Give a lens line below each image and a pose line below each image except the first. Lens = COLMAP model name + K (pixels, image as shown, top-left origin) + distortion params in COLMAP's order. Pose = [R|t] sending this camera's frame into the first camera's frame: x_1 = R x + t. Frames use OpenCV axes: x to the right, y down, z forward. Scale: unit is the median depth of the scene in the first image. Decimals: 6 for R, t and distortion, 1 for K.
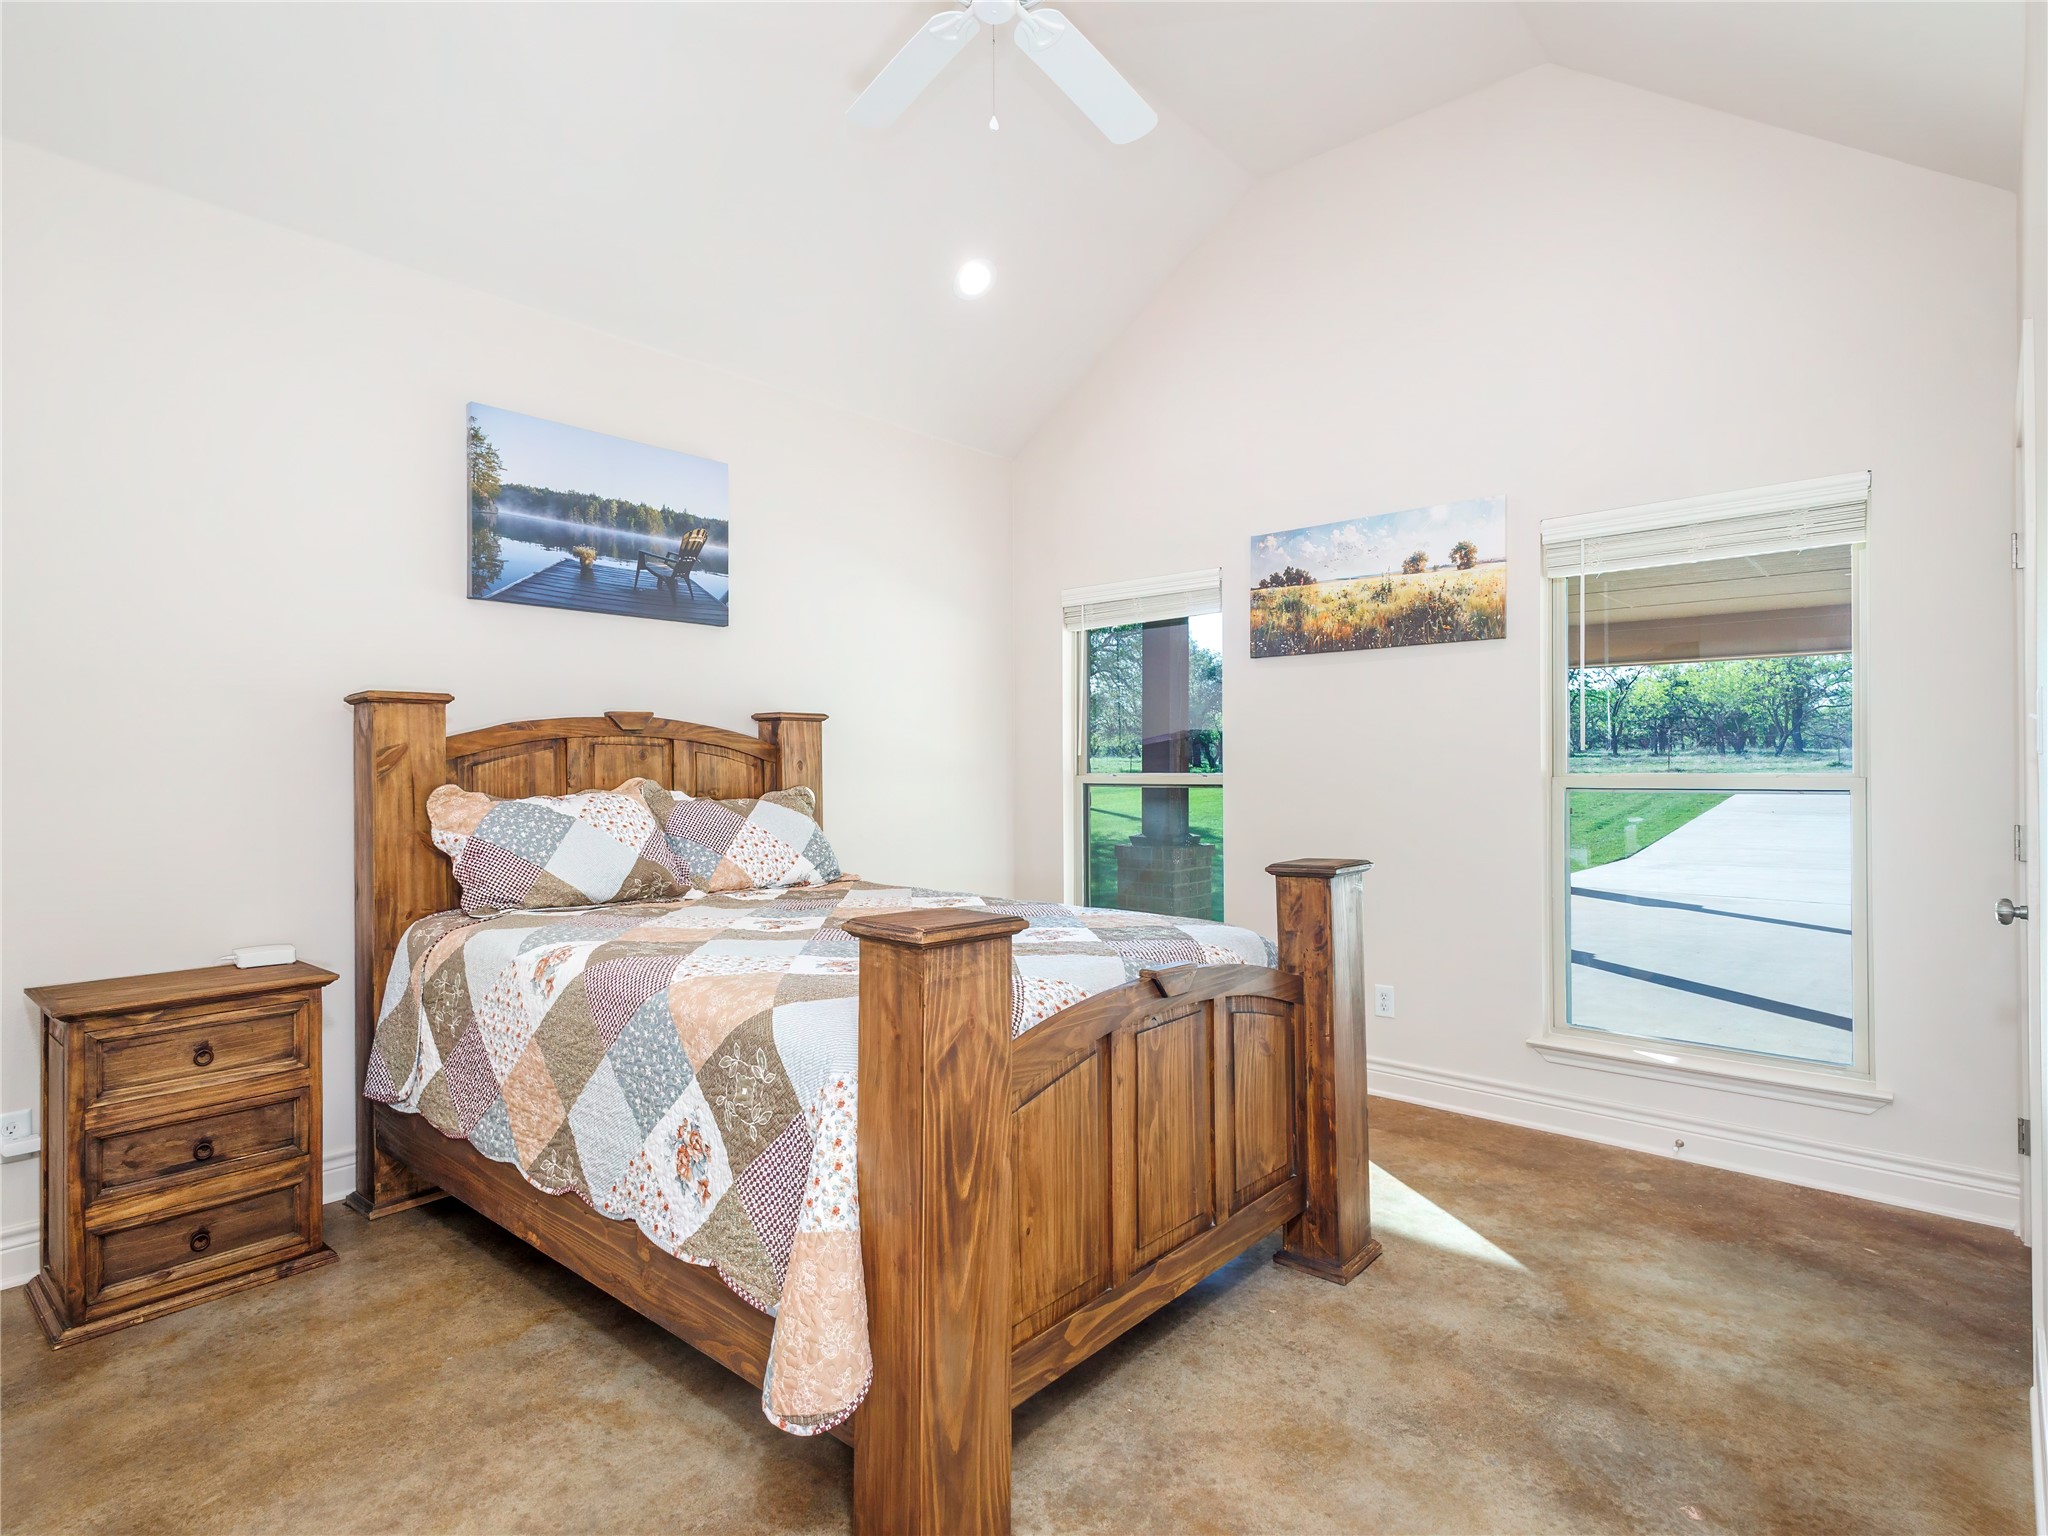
lens RADIAL K [[1058.7, 0, 1020.6], [0, 1058.7, 760.0], [0, 0, 1]] dist [0.007190, -0.000102]
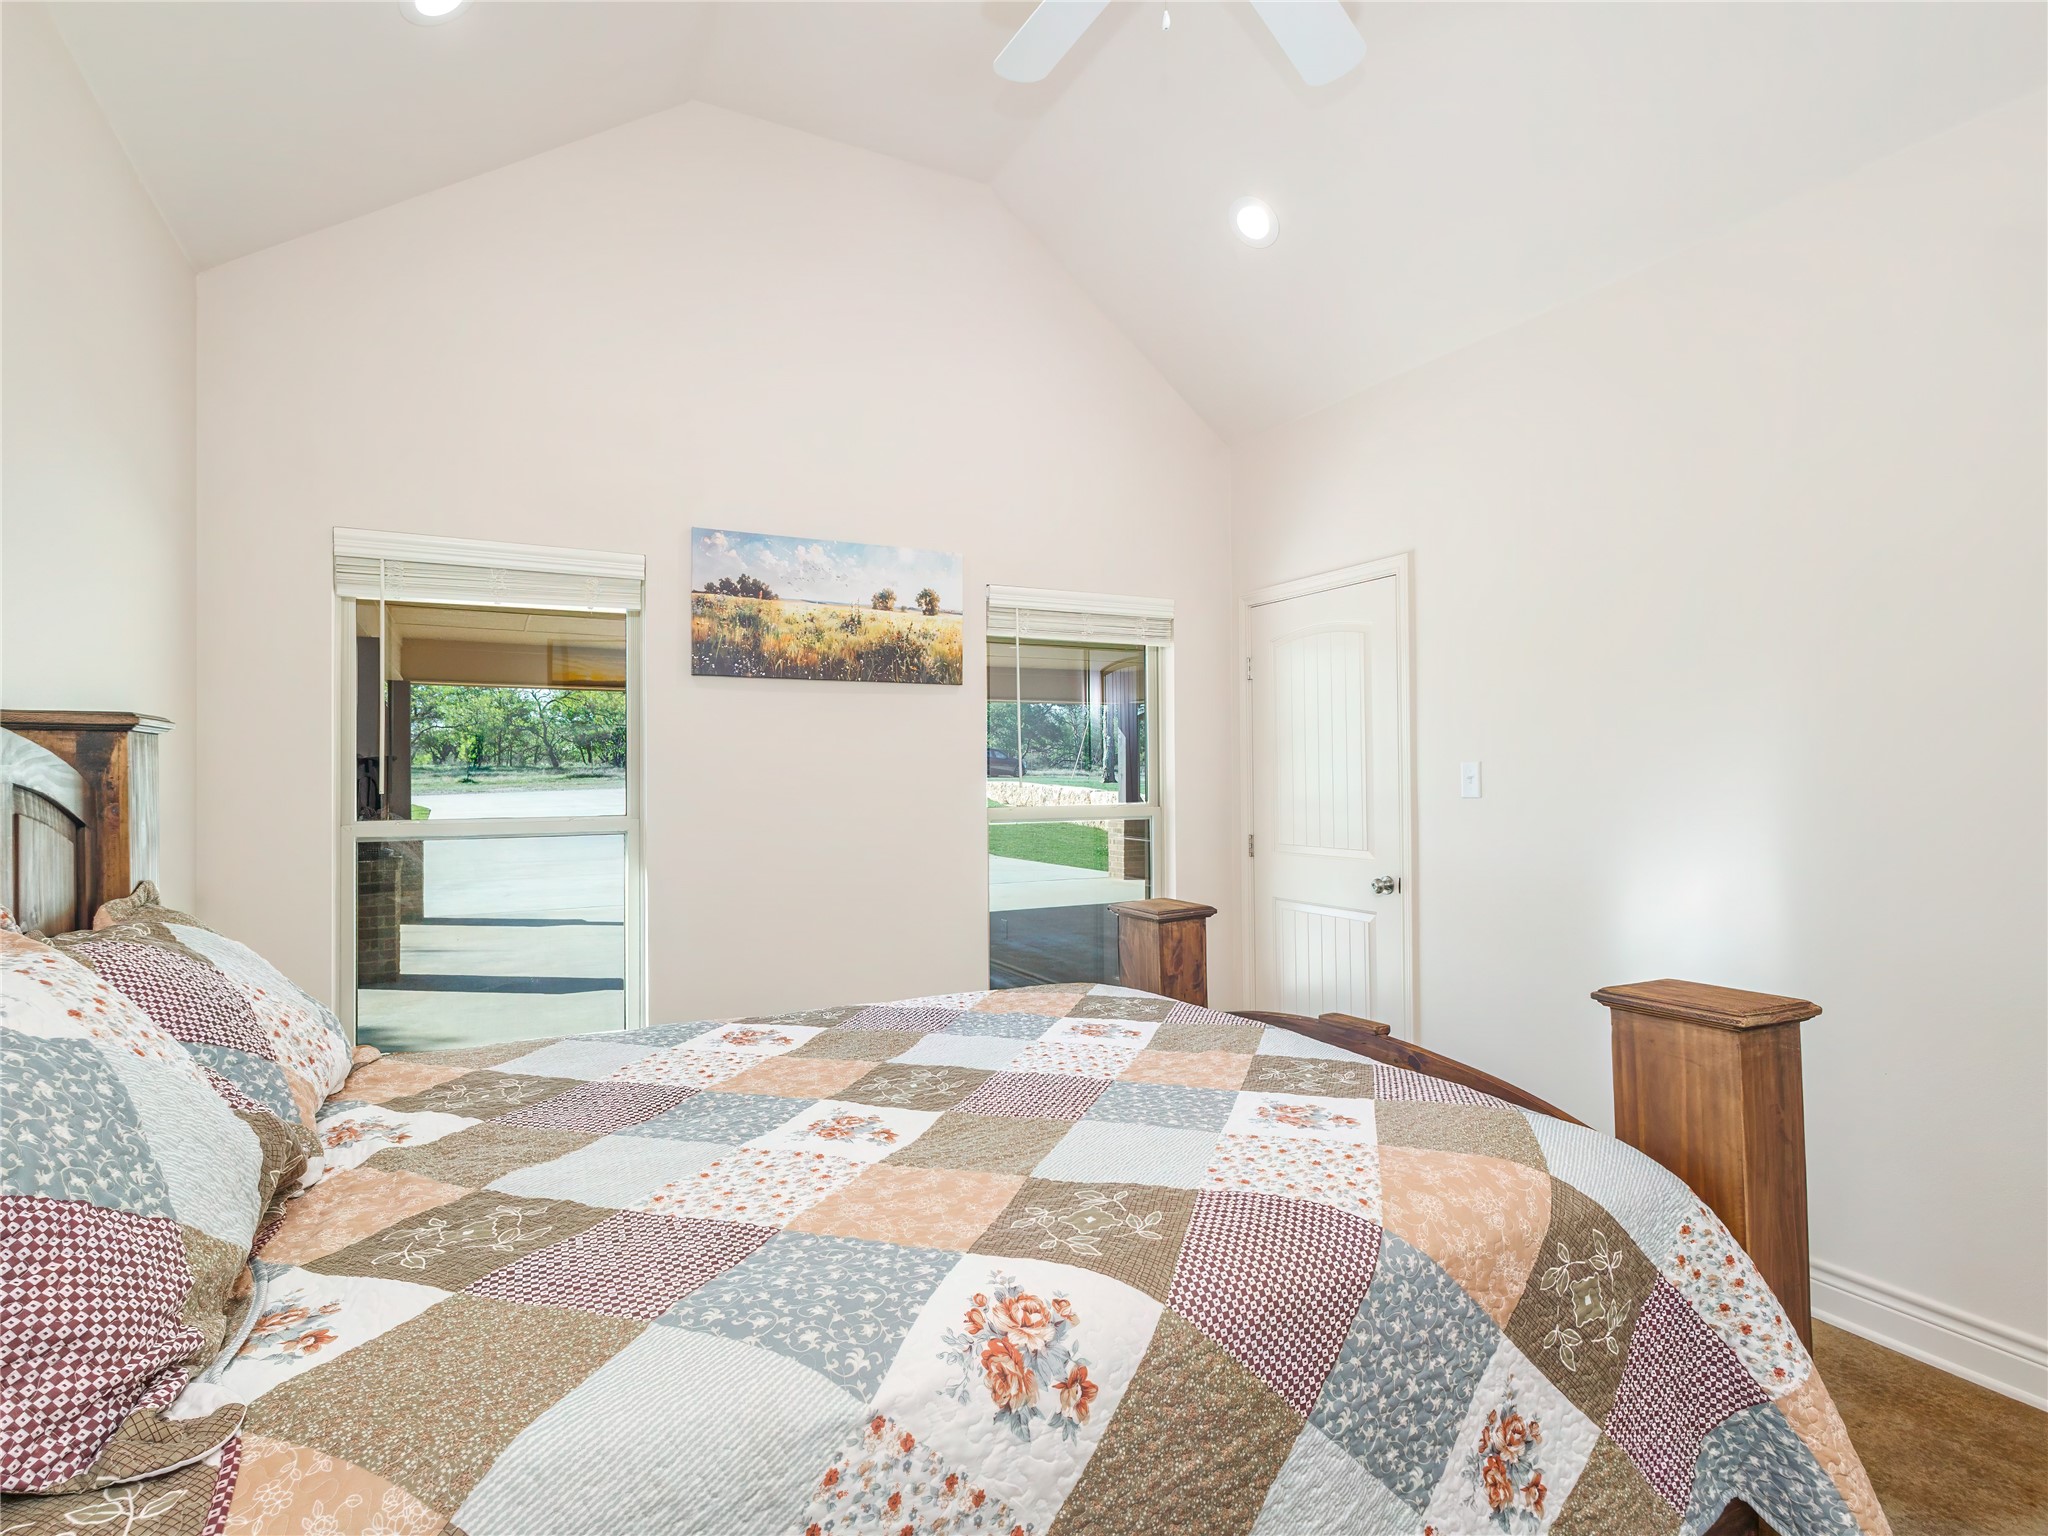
lens RADIAL K [[1058.7, 0, 1025.9], [0, 1058.7, 766.0], [0, 0, 1]] dist [0.007190, -0.000102]
pose [[0.364242, 0.009775, 0.931253, -0.492727], [-0.001783, 0.999950, -0.009798, -0.019461], [-0.931303, 0.001908, 0.364241, 0.500277]]
